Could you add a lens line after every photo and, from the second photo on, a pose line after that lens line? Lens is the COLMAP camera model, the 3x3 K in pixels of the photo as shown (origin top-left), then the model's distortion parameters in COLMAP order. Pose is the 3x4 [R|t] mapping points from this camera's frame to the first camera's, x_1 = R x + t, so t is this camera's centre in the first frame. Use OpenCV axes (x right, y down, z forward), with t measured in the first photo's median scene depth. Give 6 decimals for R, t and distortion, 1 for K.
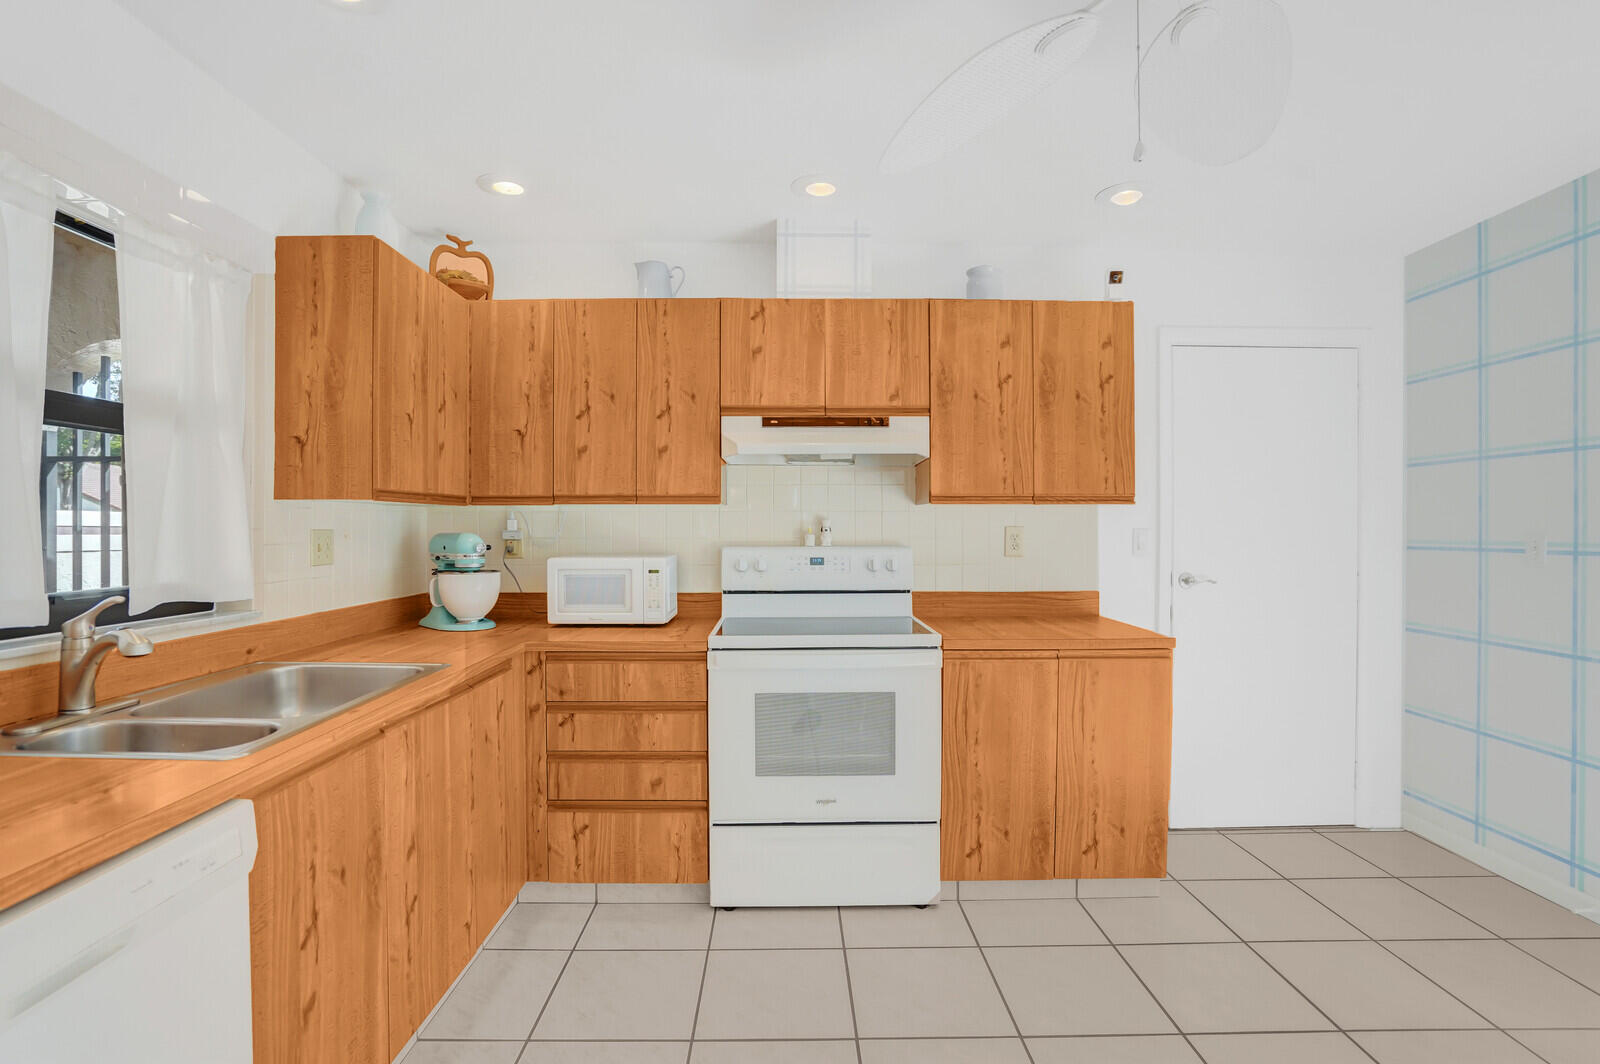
lens RADIAL K [[780.4, 0, 792.5], [0, 780.4, 524.9], [0, 0, 1]] dist [-0.066277, 0.045596]
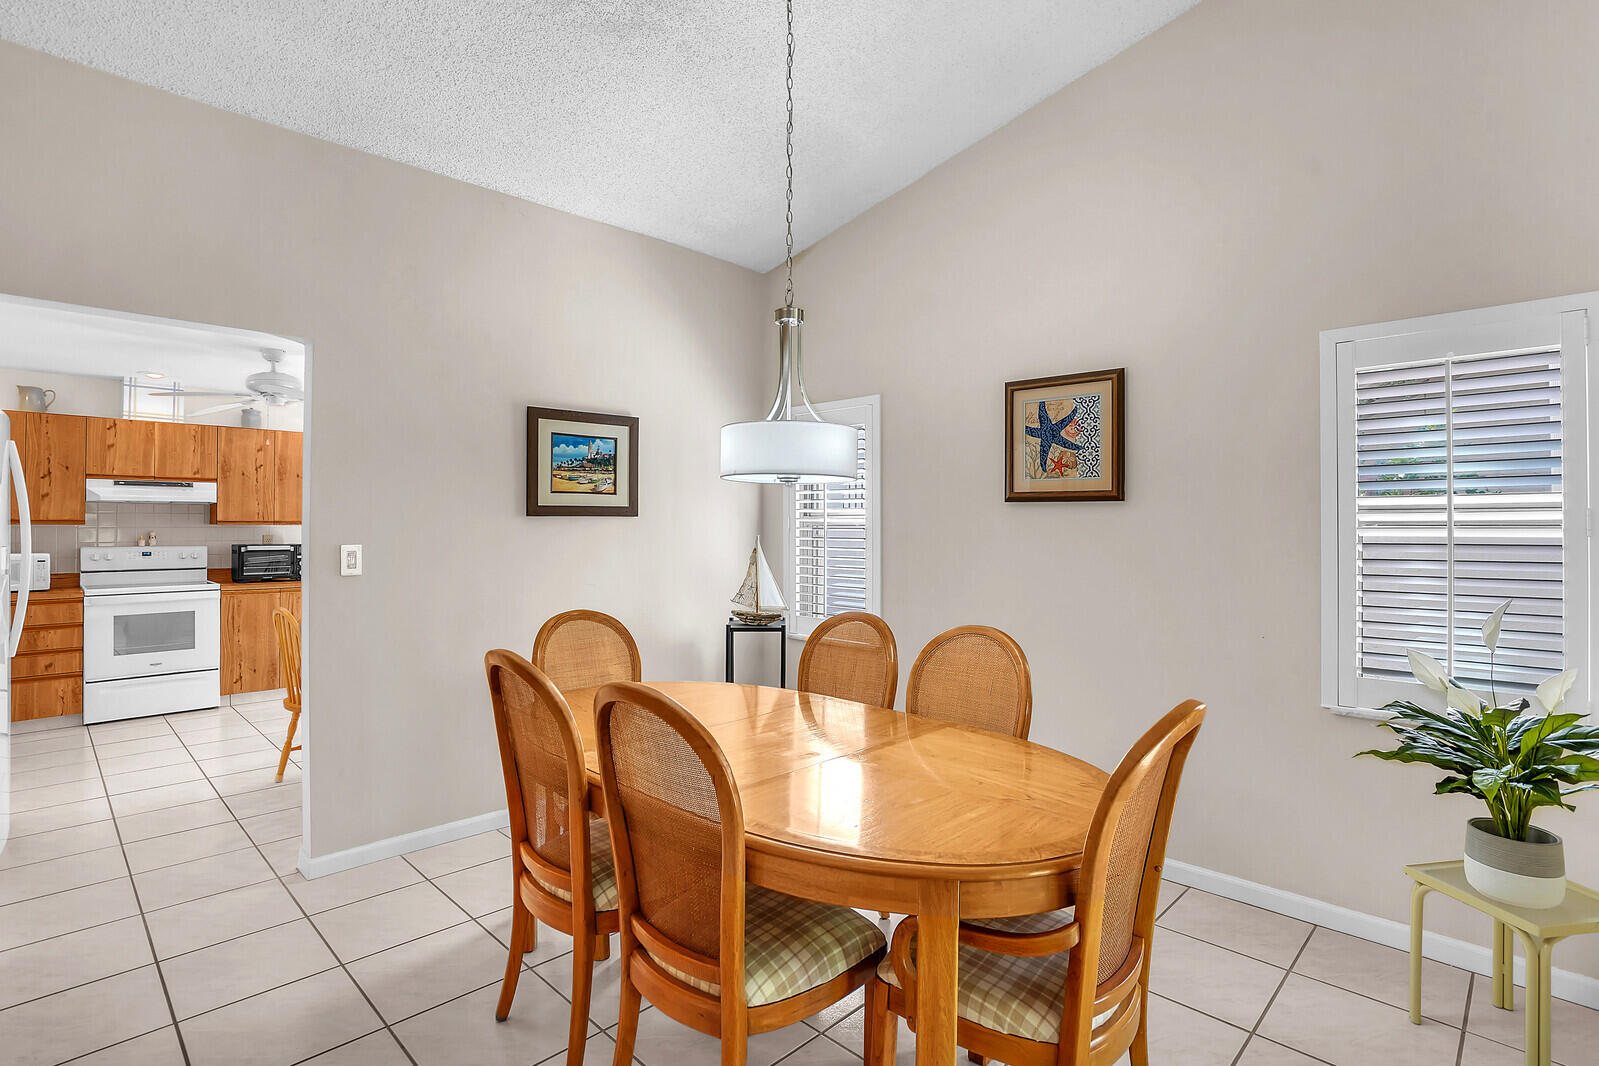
lens RADIAL K [[785.4, 0, 795.2], [0, 785.4, 519.1], [0, 0, 1]] dist [-0.052426, 0.017971]
pose [[0.709208, 0.008445, 0.704949, -0.174525], [-0.002546, 0.999952, -0.009417, -0.027441], [-0.704995, 0.004884, 0.709196, -1.576841]]
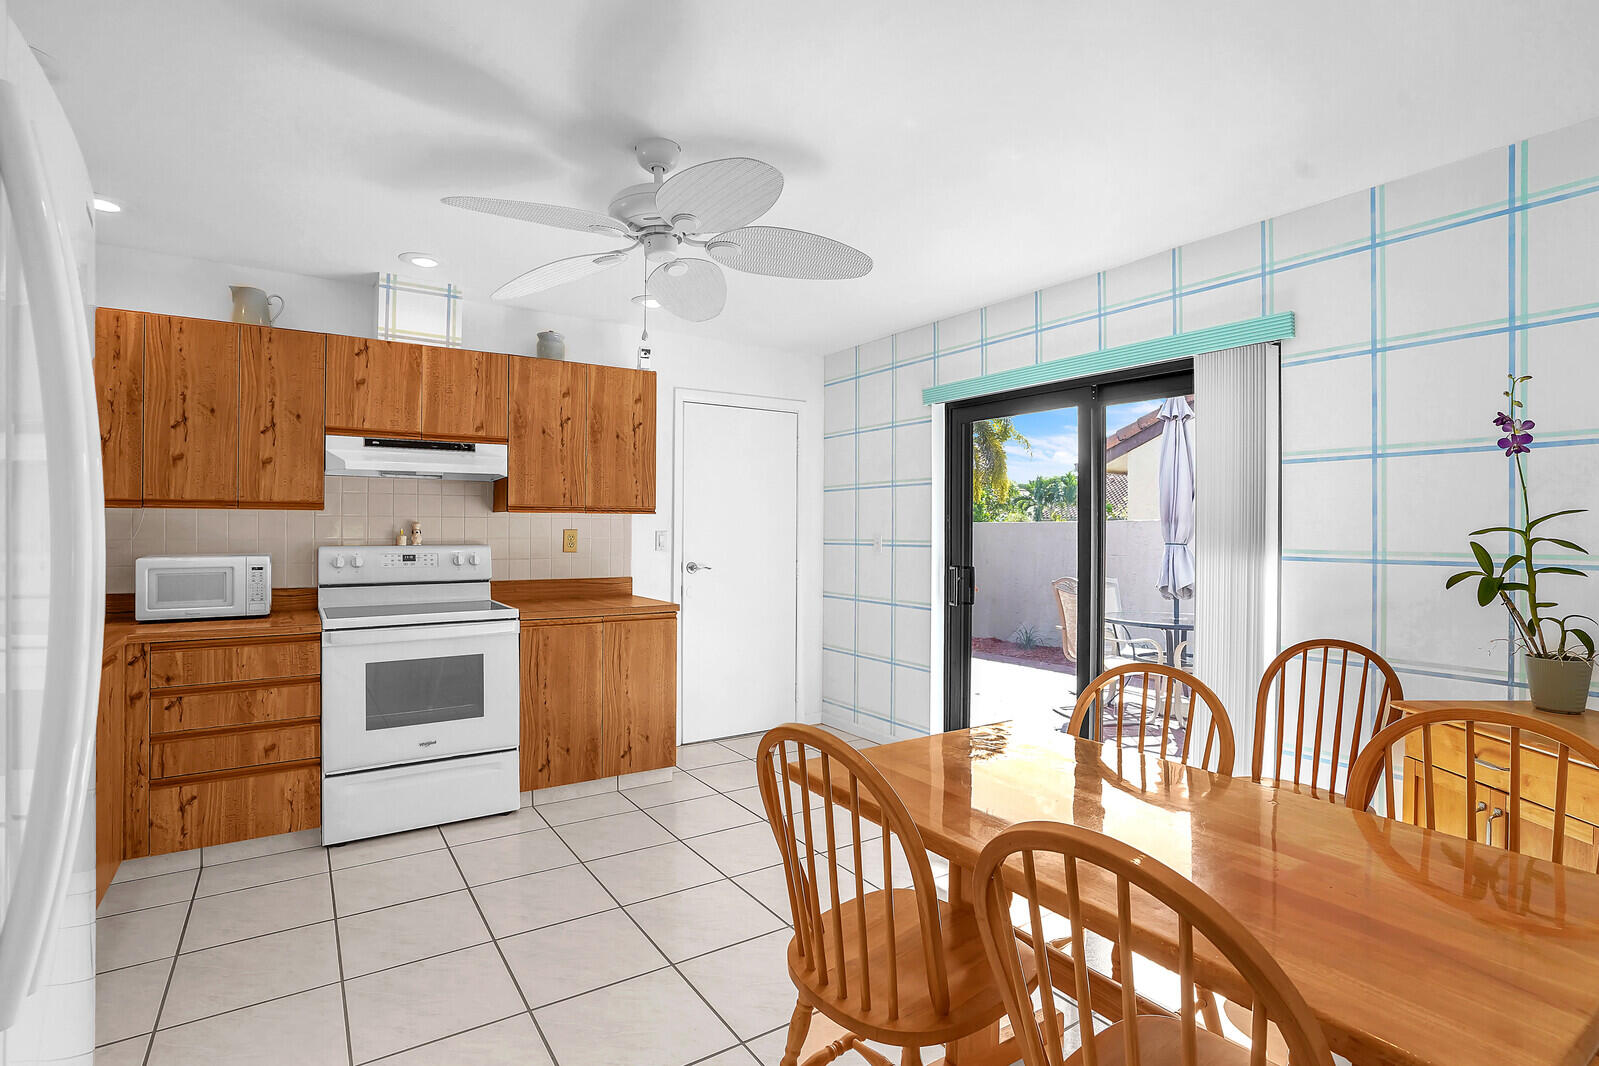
lens RADIAL K [[779.9, 0, 792.0], [0, 779.9, 525.9], [0, 0, 1]] dist [-0.066277, 0.045596]
pose [[0.843620, 0.005224, 0.536915, -0.118810], [-0.004050, 0.999986, -0.003367, -0.001428], [-0.536925, 0.000666, 0.843630, -0.355678]]
